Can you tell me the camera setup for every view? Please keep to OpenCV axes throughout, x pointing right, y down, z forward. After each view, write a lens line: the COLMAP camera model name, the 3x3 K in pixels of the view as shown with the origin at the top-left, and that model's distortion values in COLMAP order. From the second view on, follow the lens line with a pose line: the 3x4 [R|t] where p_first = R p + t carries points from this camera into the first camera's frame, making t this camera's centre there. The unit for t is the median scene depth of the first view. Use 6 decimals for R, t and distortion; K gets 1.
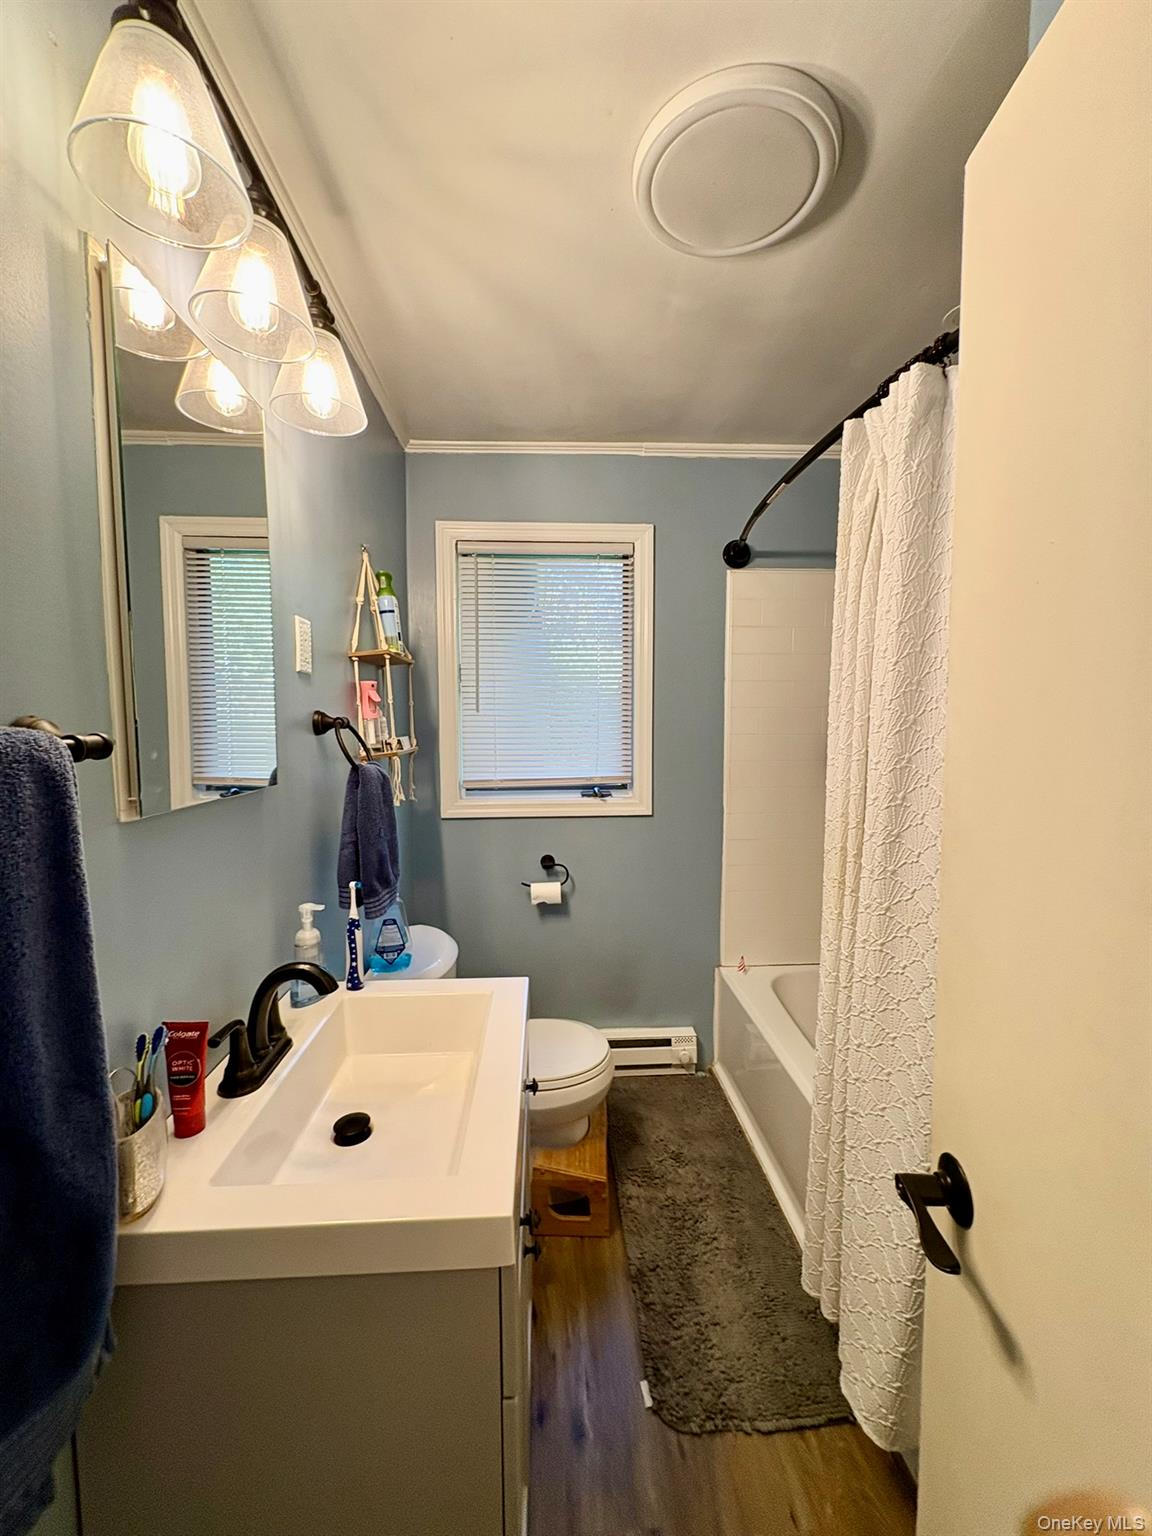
lens RADIAL K [[611.2, 0, 574.3], [0, 611.2, 767.0], [0, 0, 1]] dist [-0.000077, 0.000283]
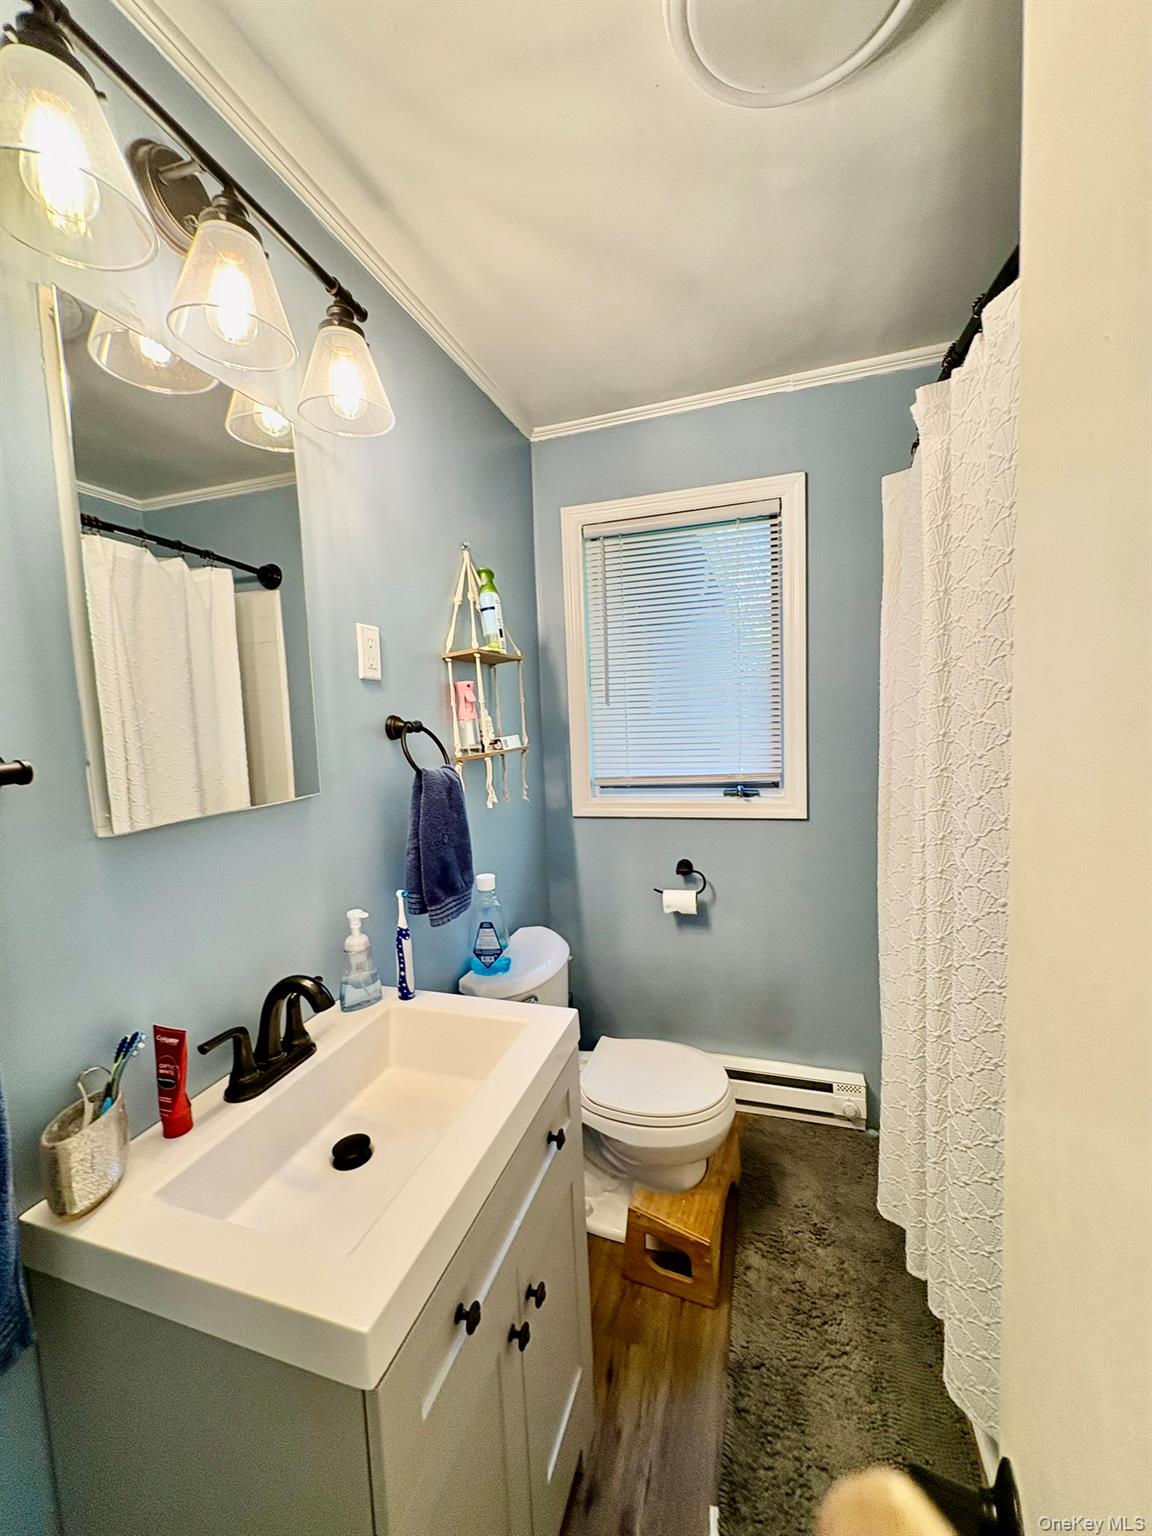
lens RADIAL K [[611.2, 0, 576.5], [0, 611.2, 768.2], [0, 0, 1]] dist [-0.000077, 0.000283]
pose [[0.934220, -0.003729, -0.356678, 0.181205], [0.012147, 0.999698, 0.021364, -0.018375], [0.356491, -0.024291, 0.933983, 0.134644]]
